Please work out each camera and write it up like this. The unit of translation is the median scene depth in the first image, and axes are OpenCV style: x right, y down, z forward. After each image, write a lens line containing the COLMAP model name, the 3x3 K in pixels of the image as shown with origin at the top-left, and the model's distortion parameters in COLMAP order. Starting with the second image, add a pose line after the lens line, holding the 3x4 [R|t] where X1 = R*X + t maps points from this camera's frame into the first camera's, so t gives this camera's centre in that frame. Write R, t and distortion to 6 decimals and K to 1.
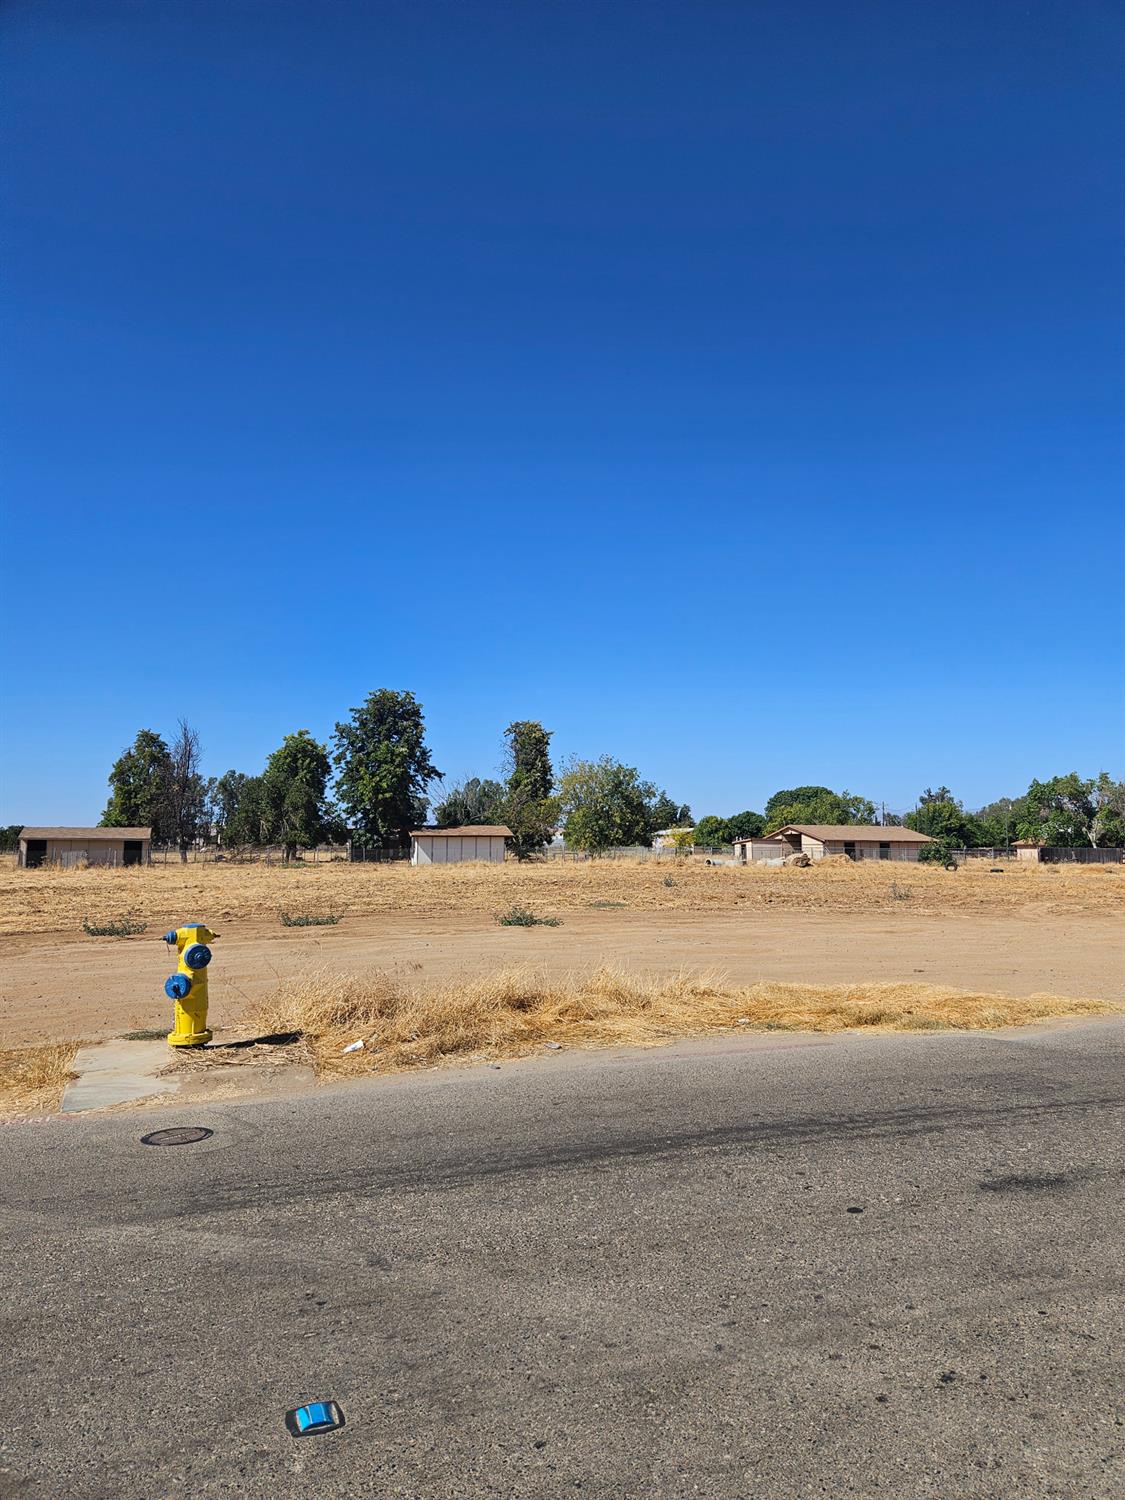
lens RADIAL K [[1010.8, 0, 586.6], [0, 1010.8, 739.7], [0, 0, 1]] dist [0.080996, -0.067346]
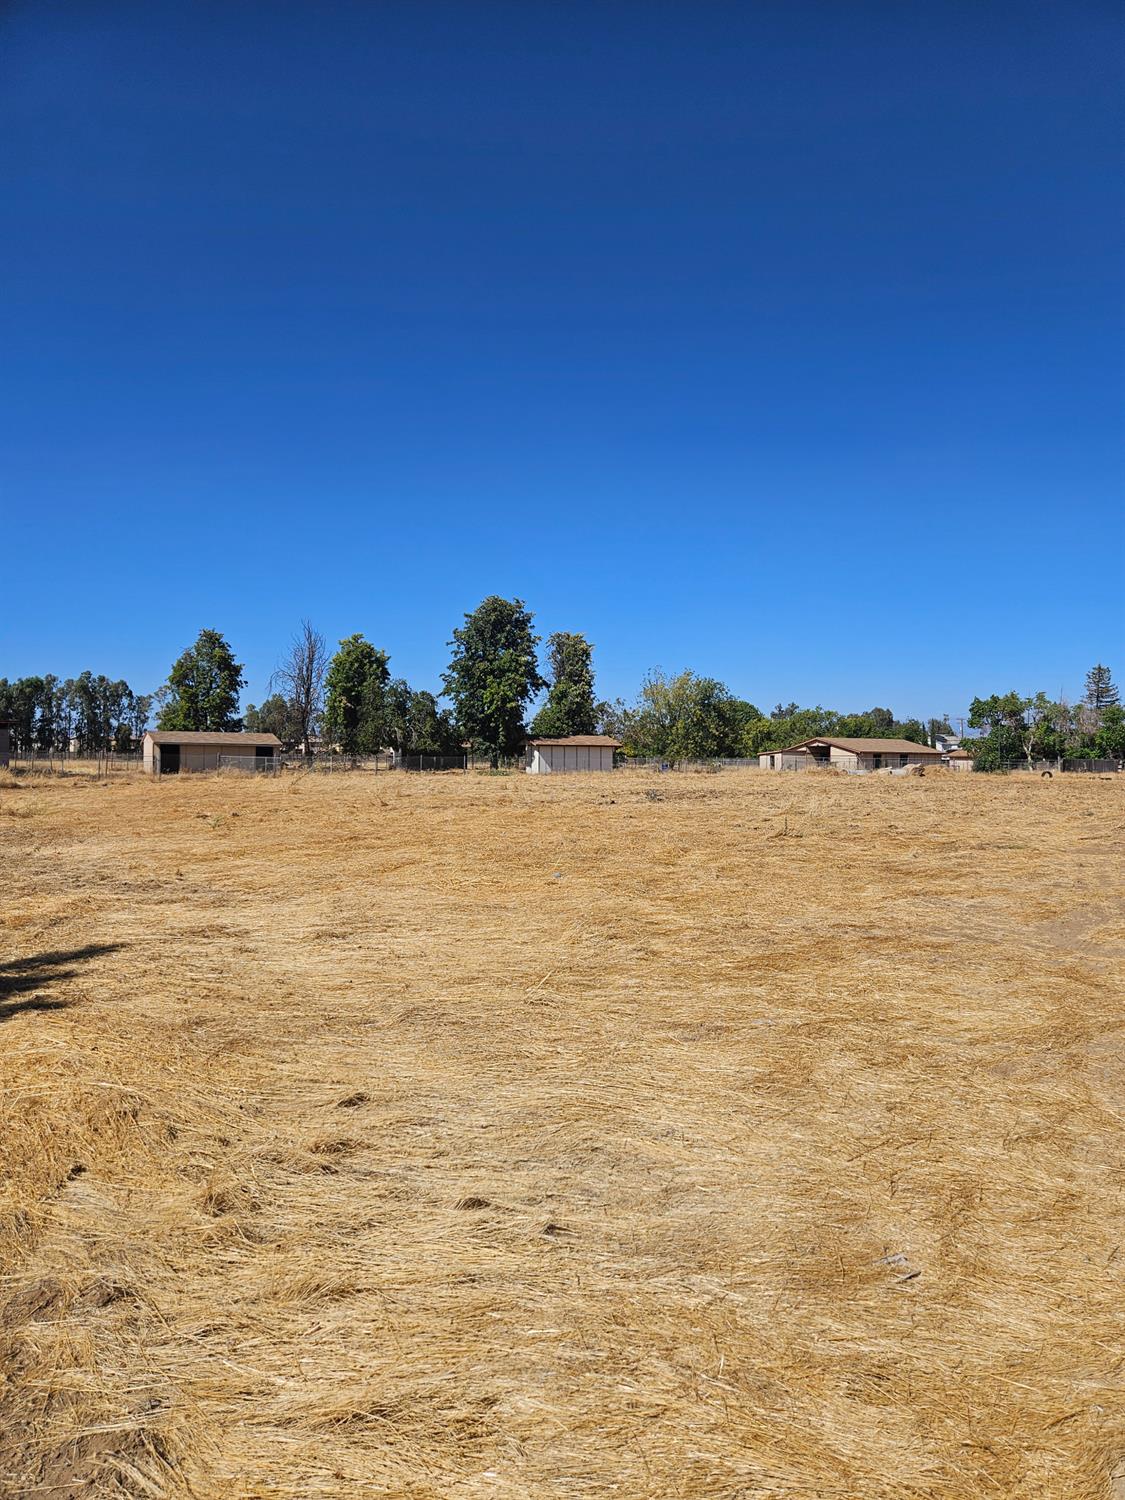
lens RADIAL K [[1010.8, 0, 587.1], [0, 1010.8, 741.6], [0, 0, 1]] dist [0.080996, -0.067346]
pose [[0.980500, 0.008409, 0.196338, -0.271437], [-0.025808, 0.995941, 0.086232, 0.003037], [-0.194816, -0.089618, 0.976737, 0.008687]]
